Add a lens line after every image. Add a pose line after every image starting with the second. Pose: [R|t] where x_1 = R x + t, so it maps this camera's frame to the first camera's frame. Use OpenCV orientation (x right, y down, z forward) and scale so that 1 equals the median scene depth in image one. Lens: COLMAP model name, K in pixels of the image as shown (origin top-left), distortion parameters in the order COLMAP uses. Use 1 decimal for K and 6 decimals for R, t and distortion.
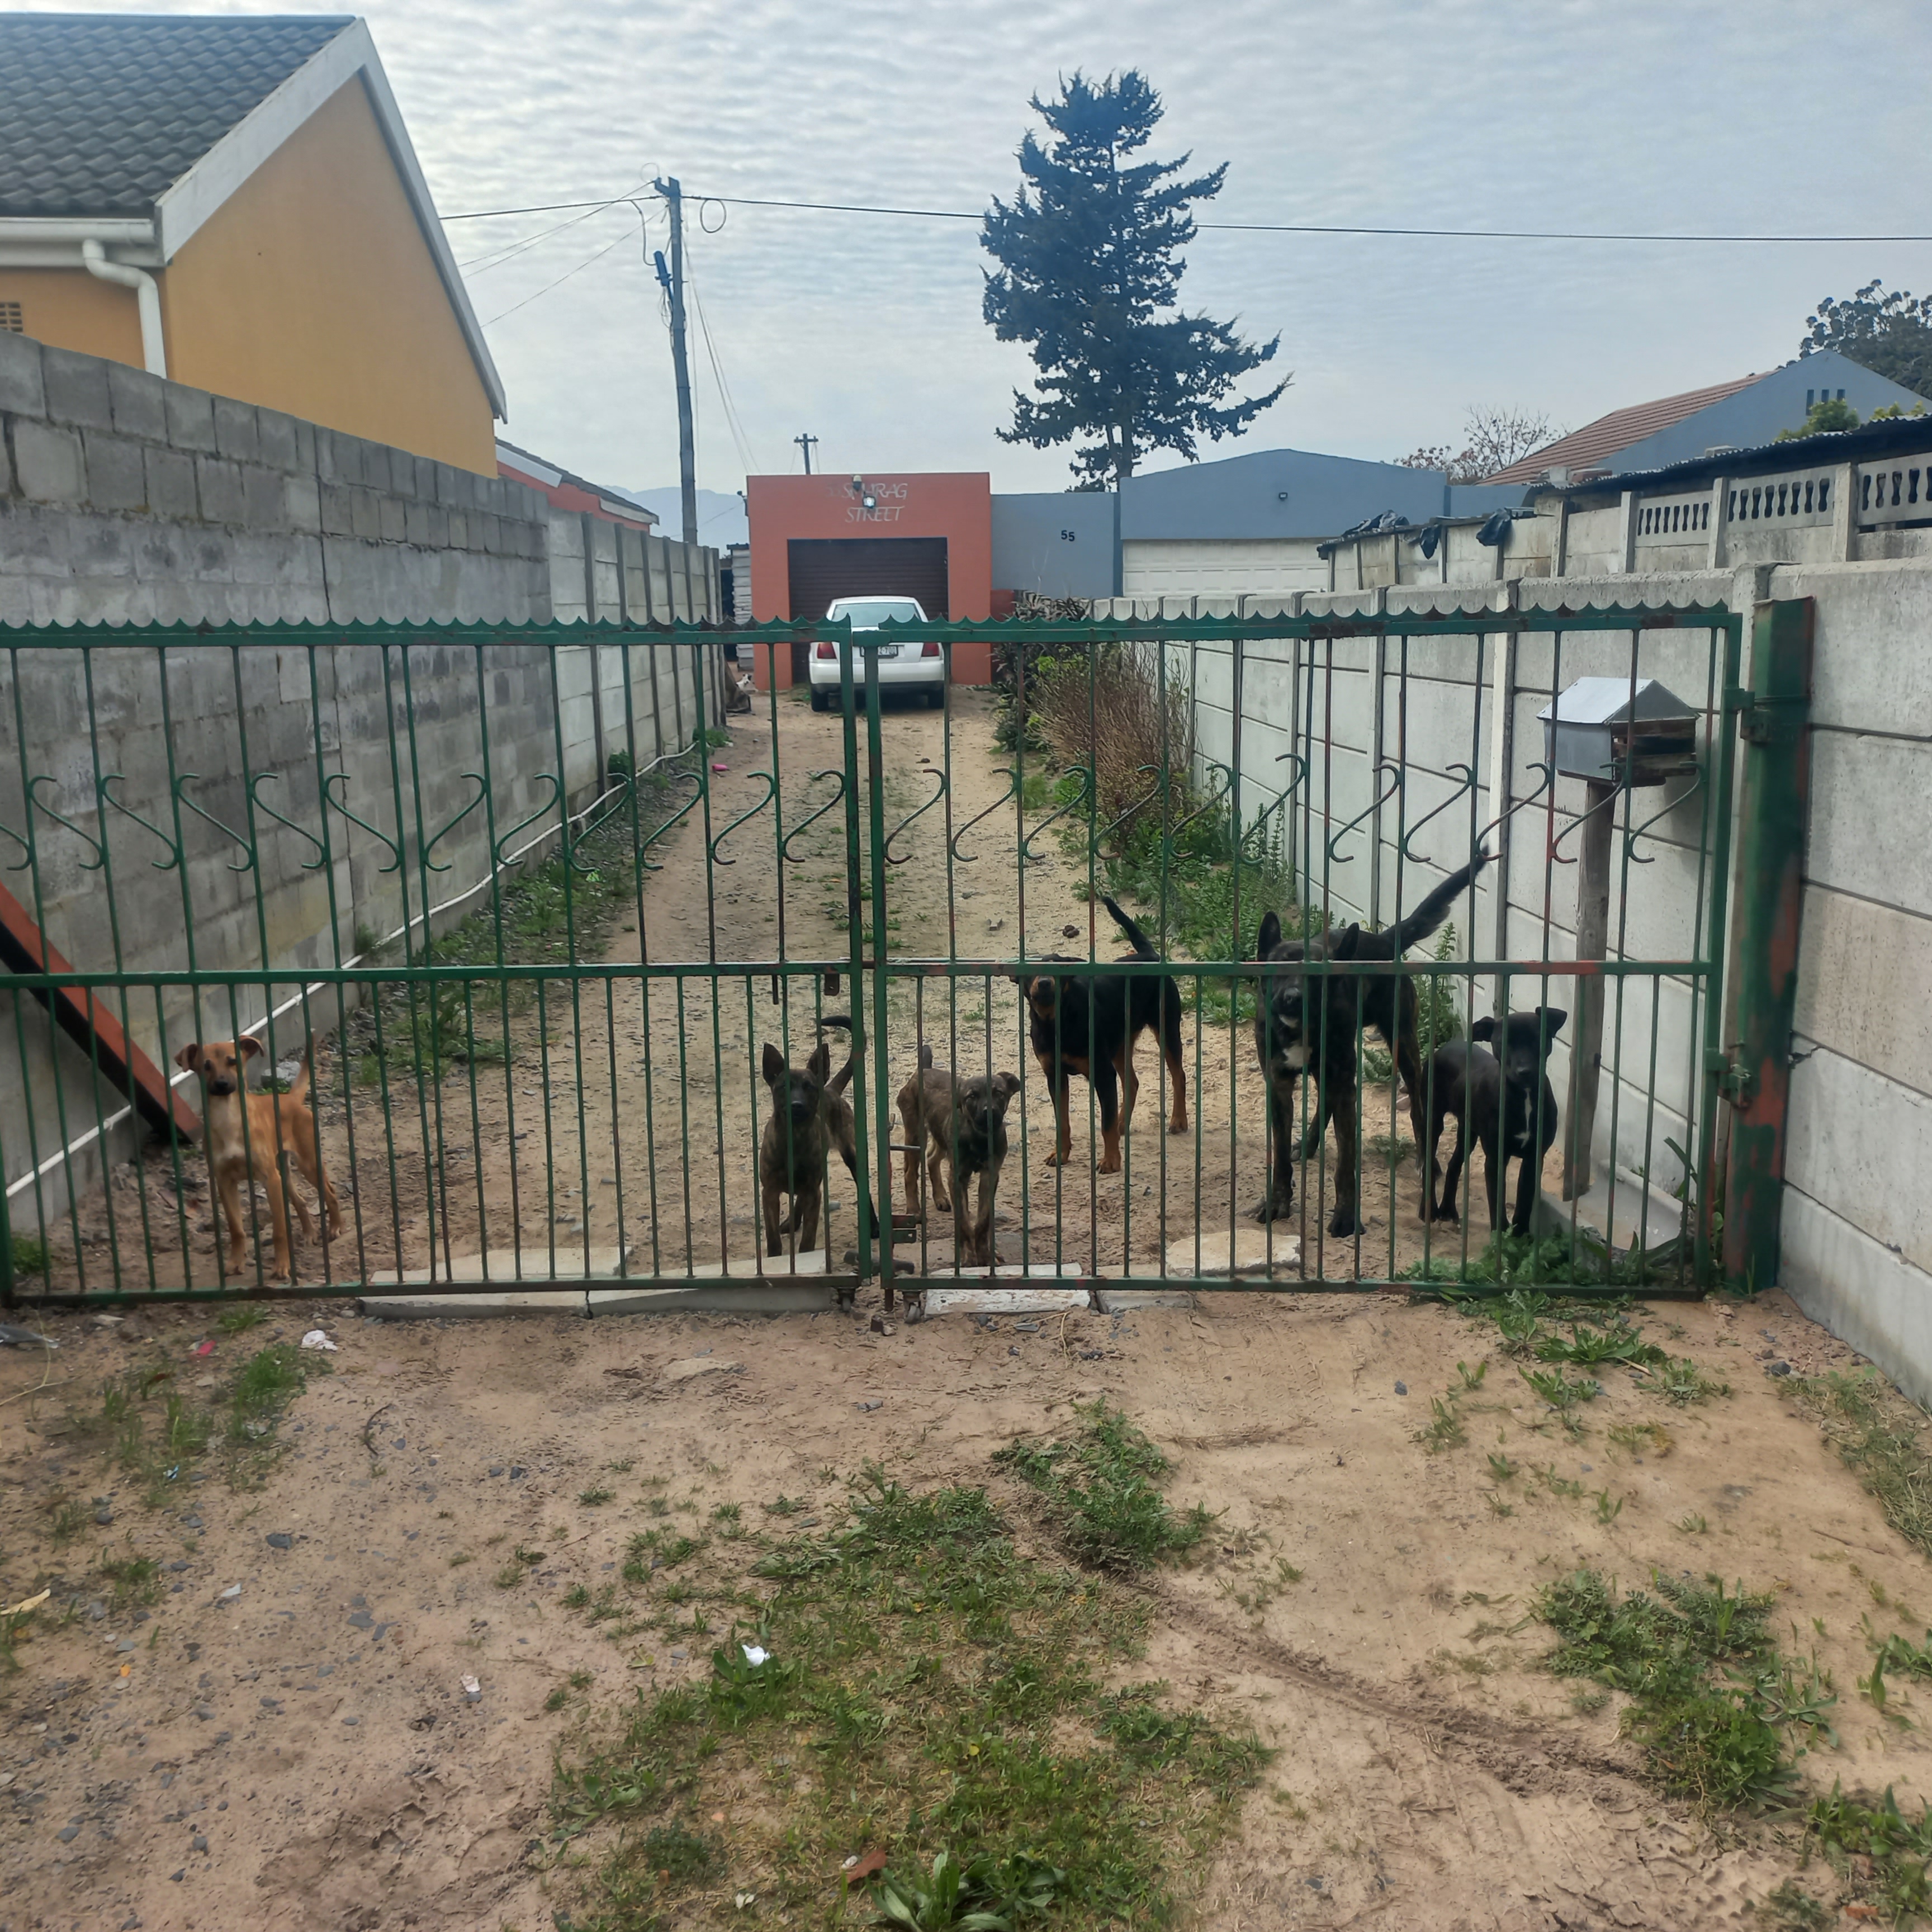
lens RADIAL K [[1942.2, 0, 966.0], [0, 1942.2, 966.0], [0, 0, 1]] dist [0.089814, -0.166888]
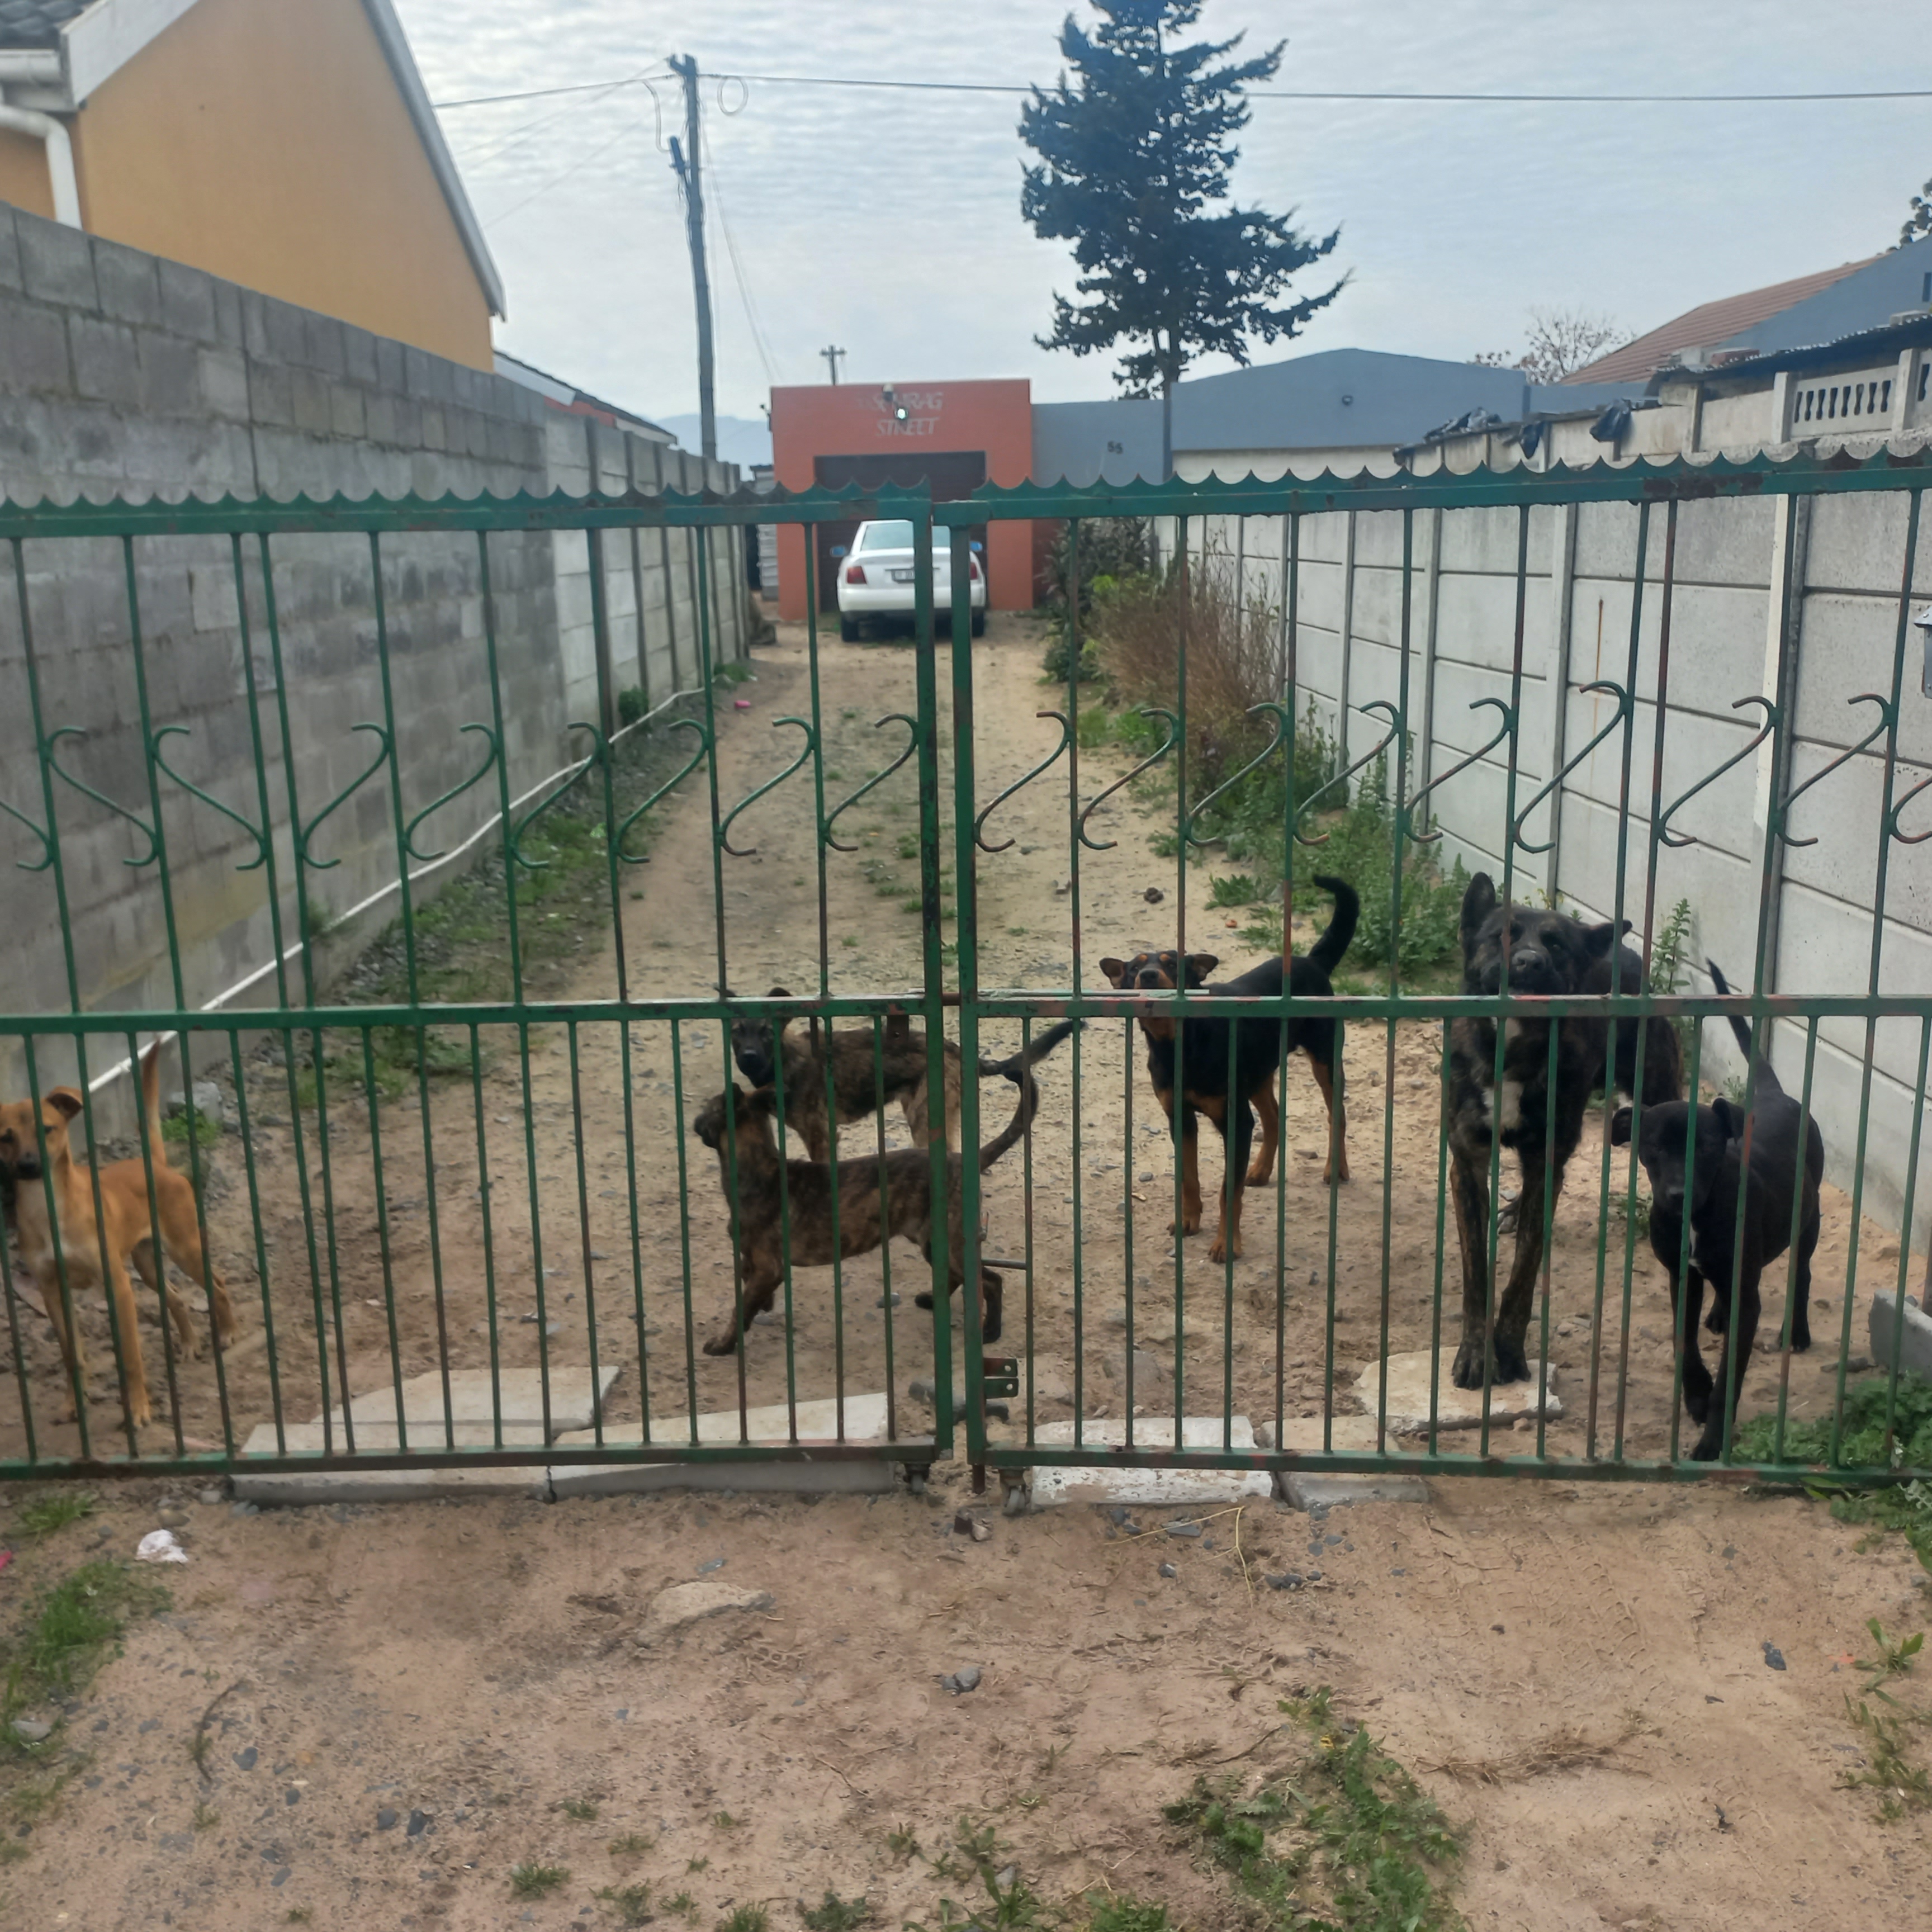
lens RADIAL K [[1984.2, 0, 944.0], [0, 1984.2, 966.1], [0, 0, 1]] dist [0.127214, -0.217942]
pose [[0.999575, -0.007317, -0.028223, -0.005763], [0.008210, 0.999466, 0.031638, -0.006492], [0.027977, -0.031856, 0.999101, 0.055372]]
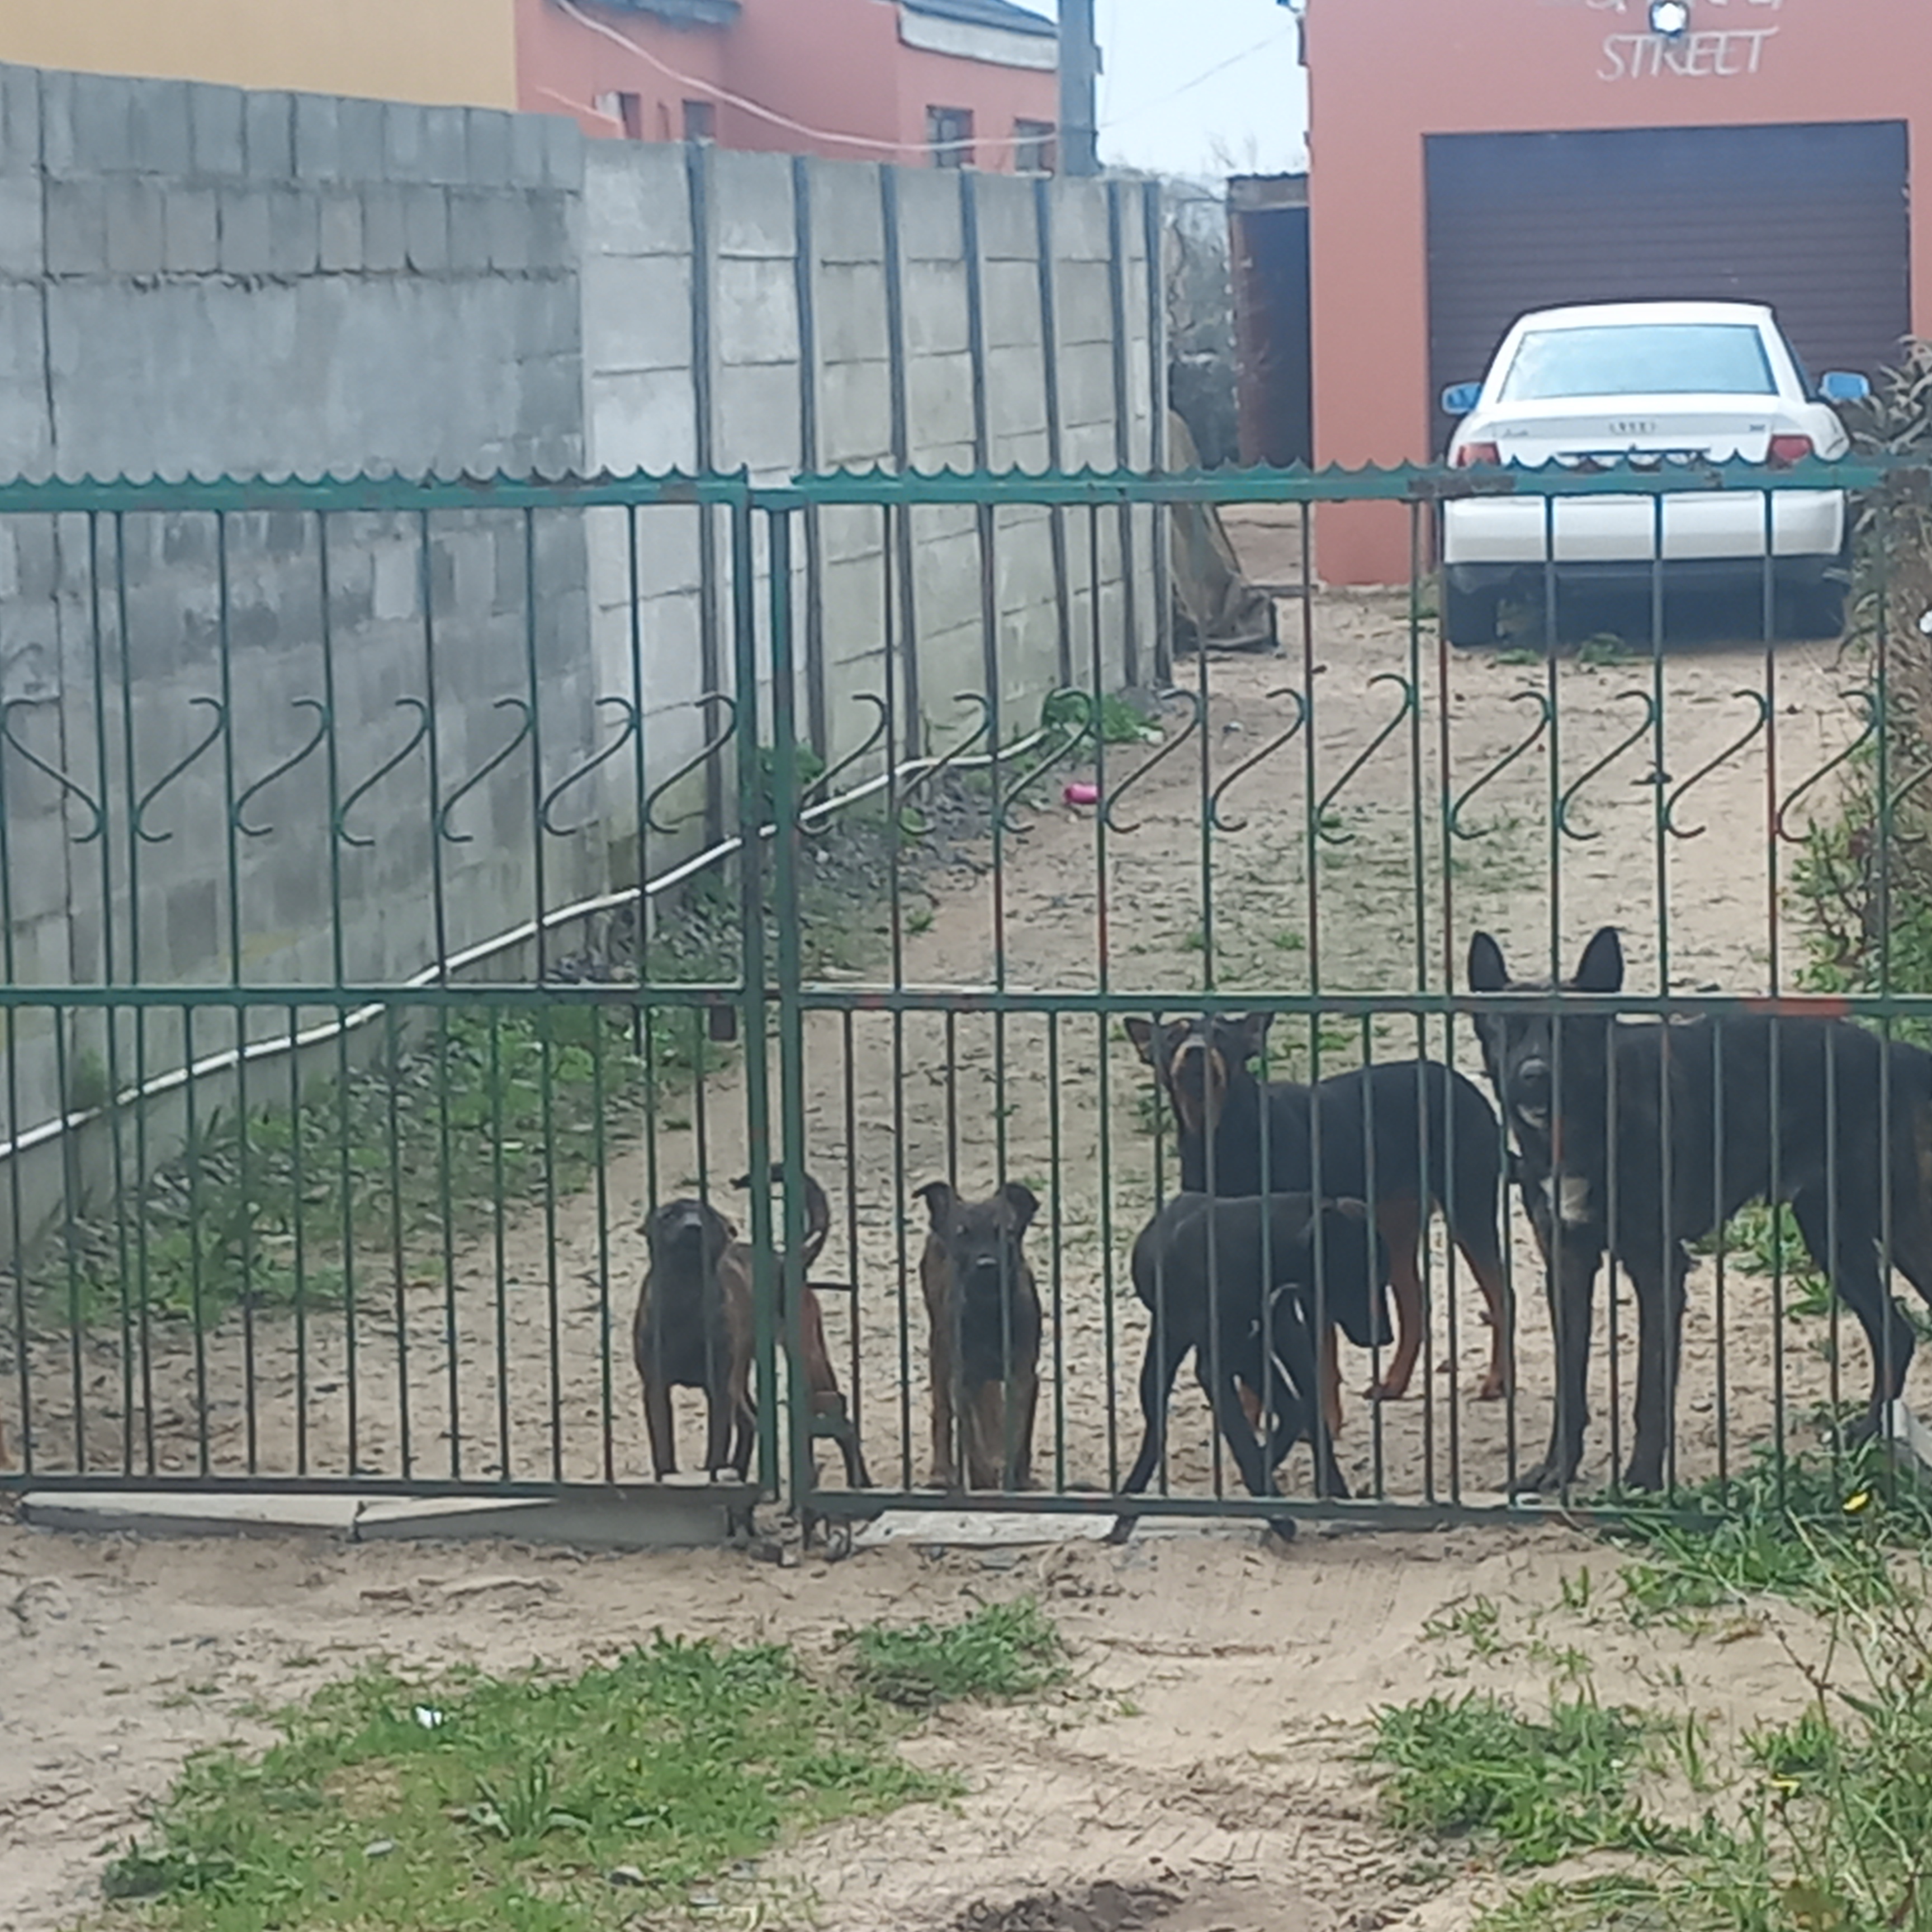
lens RADIAL K [[6886.7, 0, 965.1], [0, 6886.7, 1339.5], [0, 0, 1]] dist [-0.219305, 2.795947]
pose [[0.981766, 0.022006, -0.188817, 0.083481], [-0.027757, 0.999226, -0.027866, 0.032756], [0.188057, 0.032599, 0.981617, -0.231150]]
